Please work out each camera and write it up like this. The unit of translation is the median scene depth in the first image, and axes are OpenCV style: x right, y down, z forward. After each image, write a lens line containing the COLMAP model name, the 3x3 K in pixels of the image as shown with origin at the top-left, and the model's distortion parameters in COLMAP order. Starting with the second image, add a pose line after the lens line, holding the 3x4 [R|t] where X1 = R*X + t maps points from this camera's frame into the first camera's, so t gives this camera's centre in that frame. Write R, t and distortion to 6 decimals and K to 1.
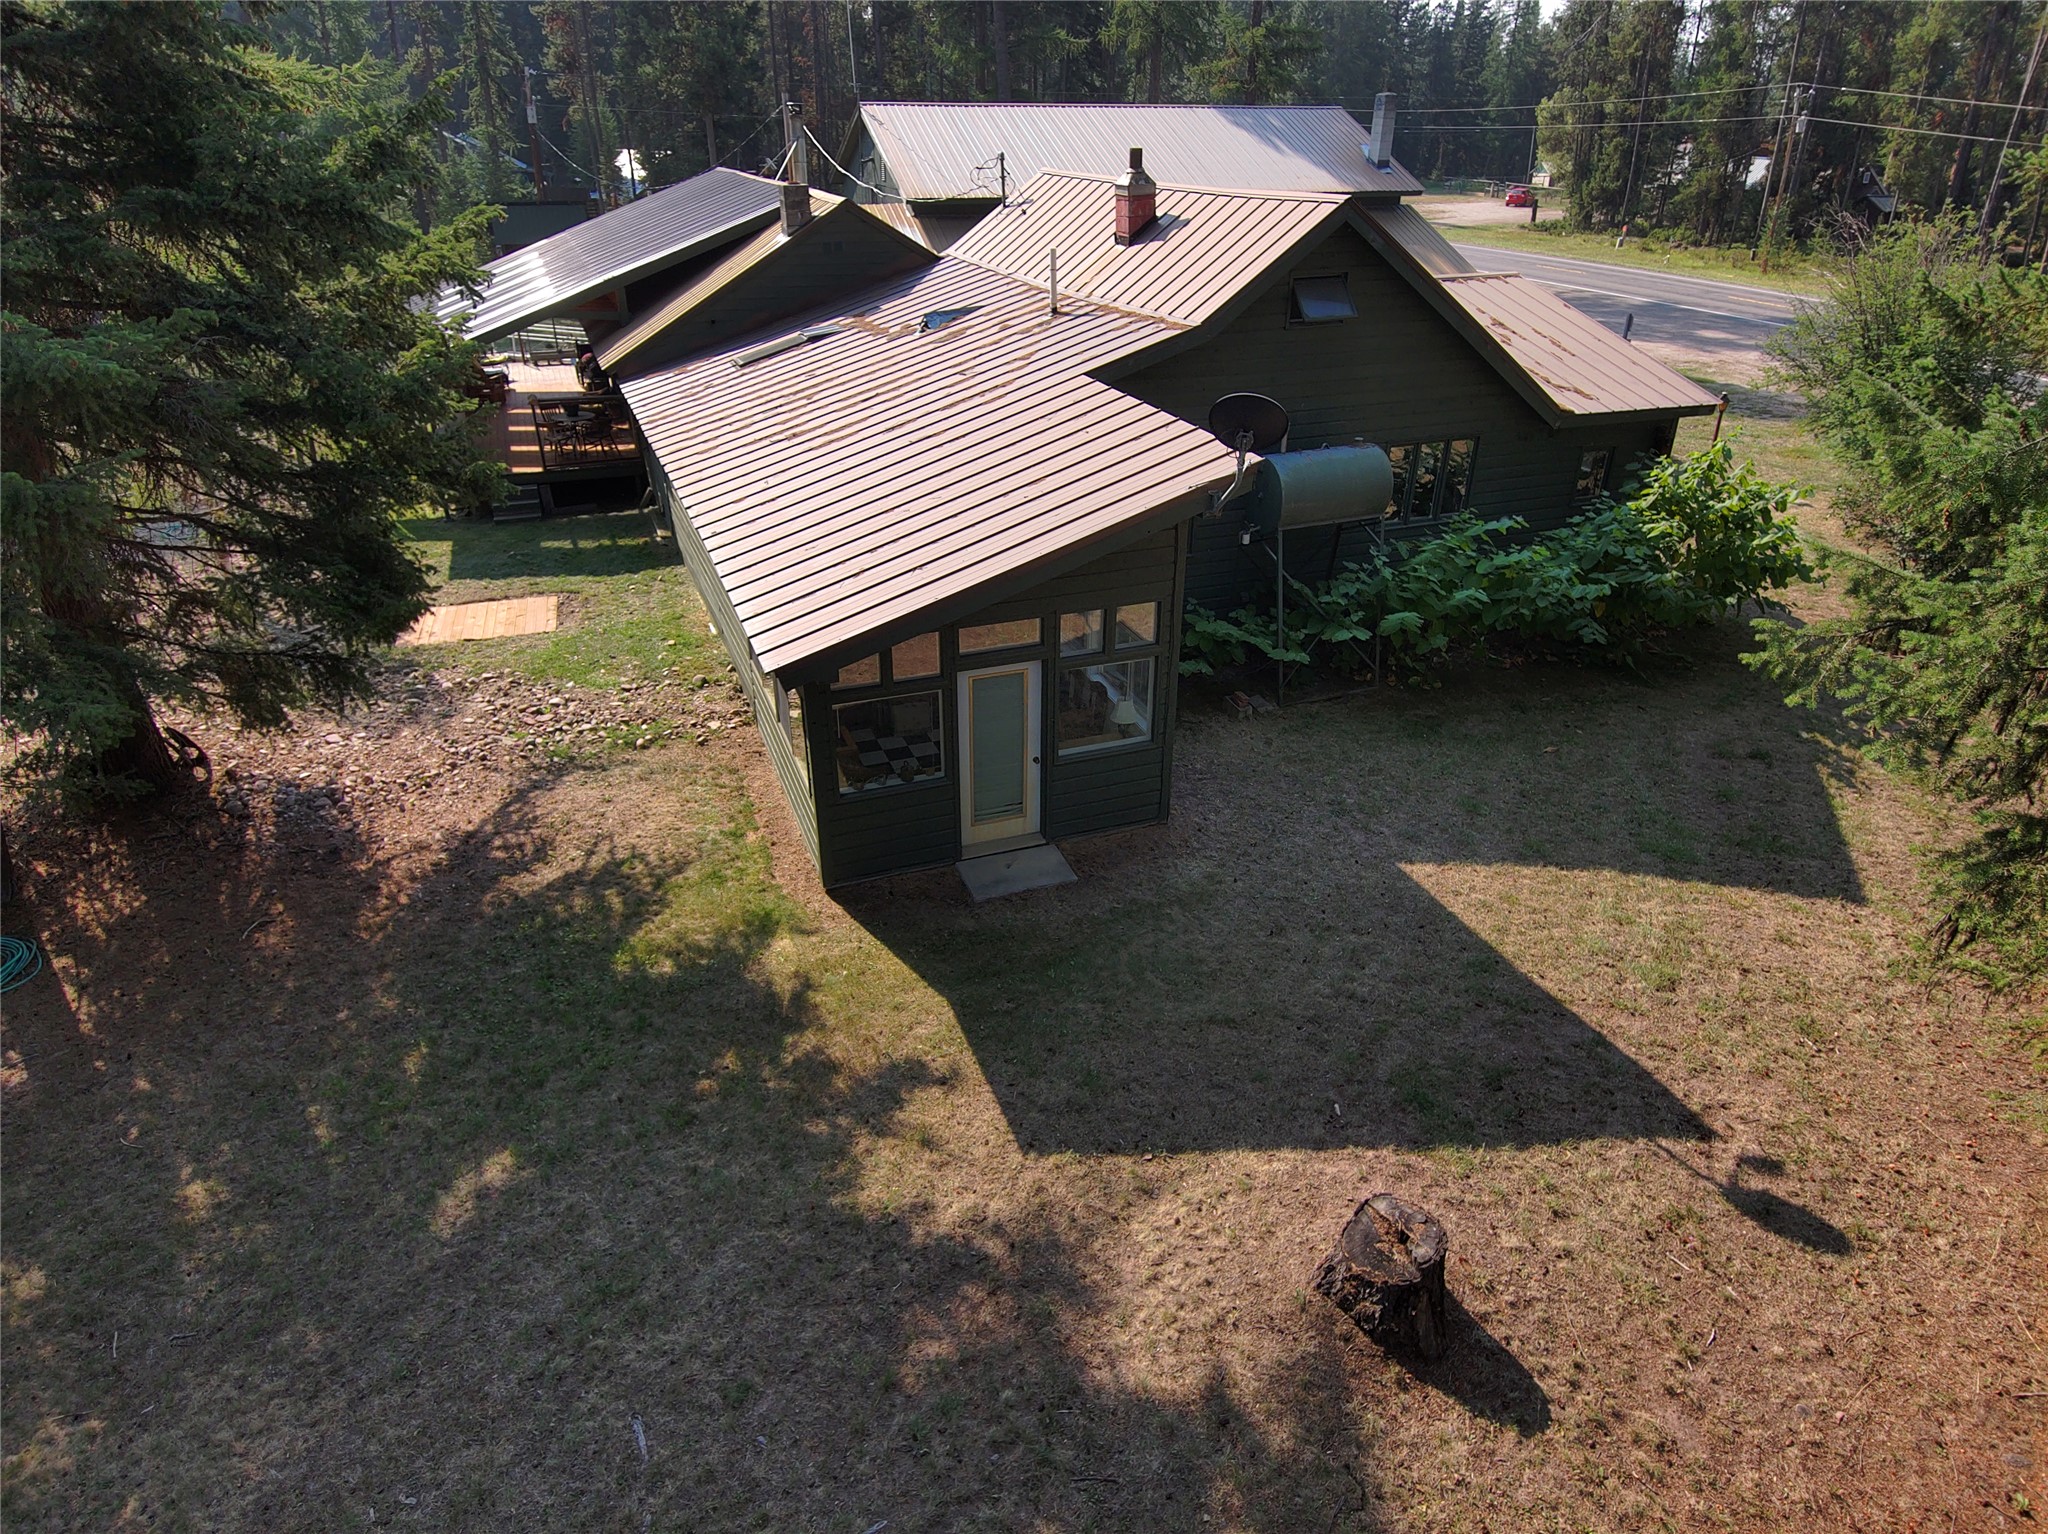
lens RADIAL K [[1200.5, 0, 1029.8], [0, 1200.5, 764.5], [0, 0, 1]] dist [0.094980, -0.131765]
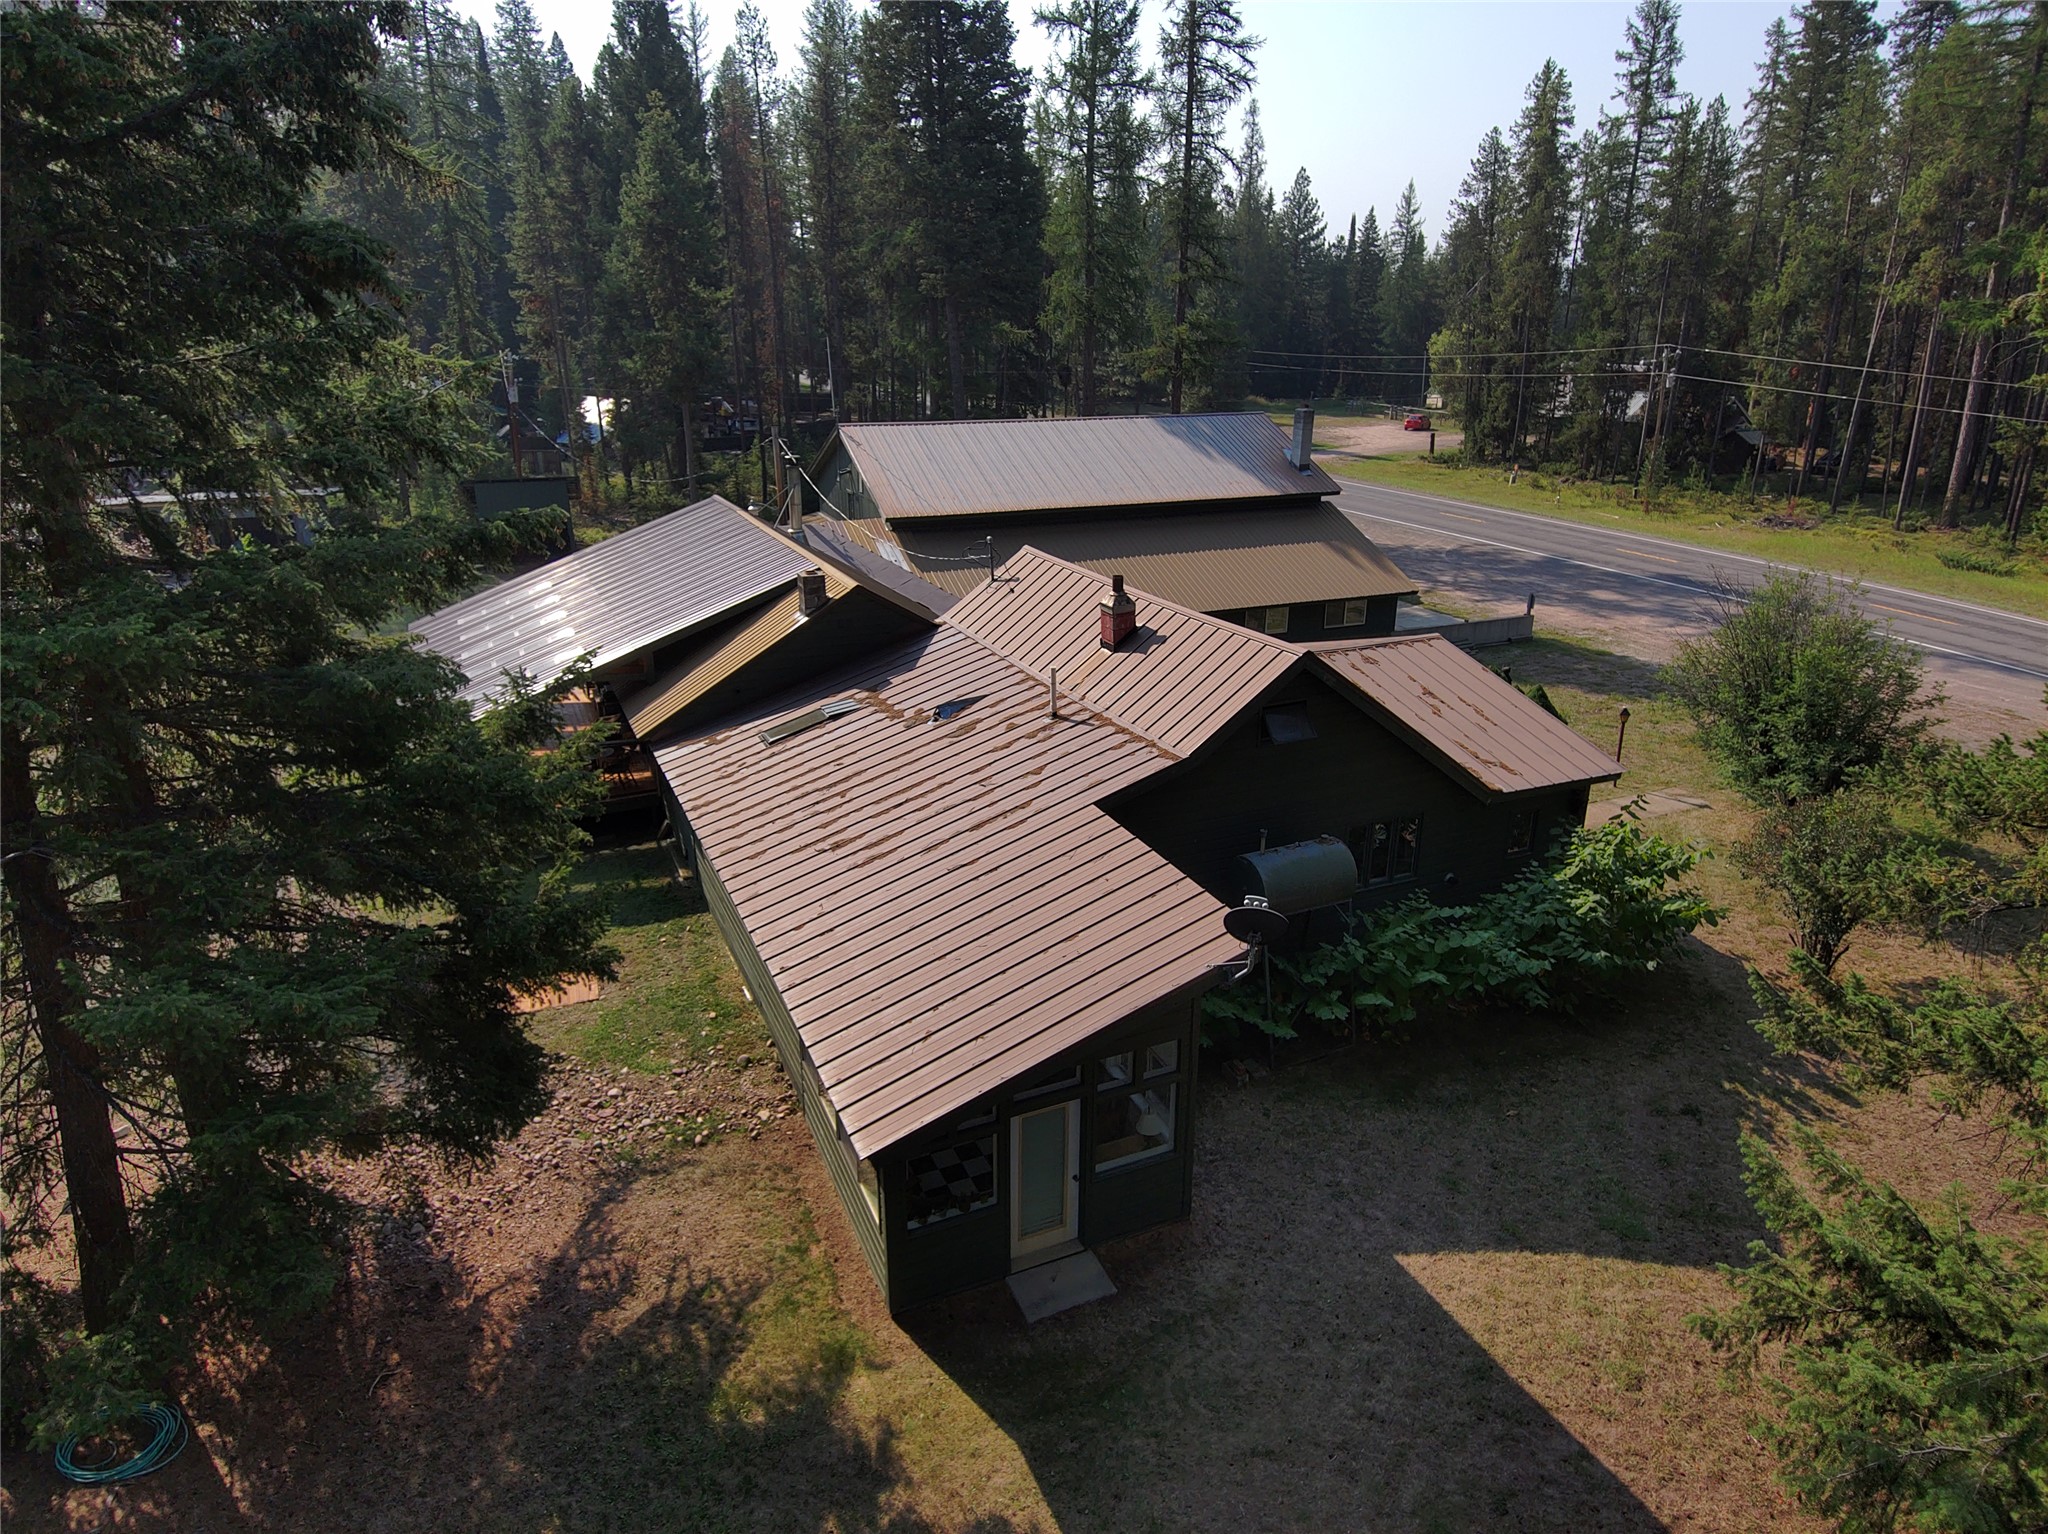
lens RADIAL K [[1203.0, 0, 1030.3], [0, 1203.0, 764.0], [0, 0, 1]] dist [0.079133, -0.109746]
pose [[0.998312, -0.022748, 0.053439, -0.085075], [0.029703, 0.990644, -0.133198, -0.228704], [-0.049909, 0.134560, 0.989648, -0.166821]]
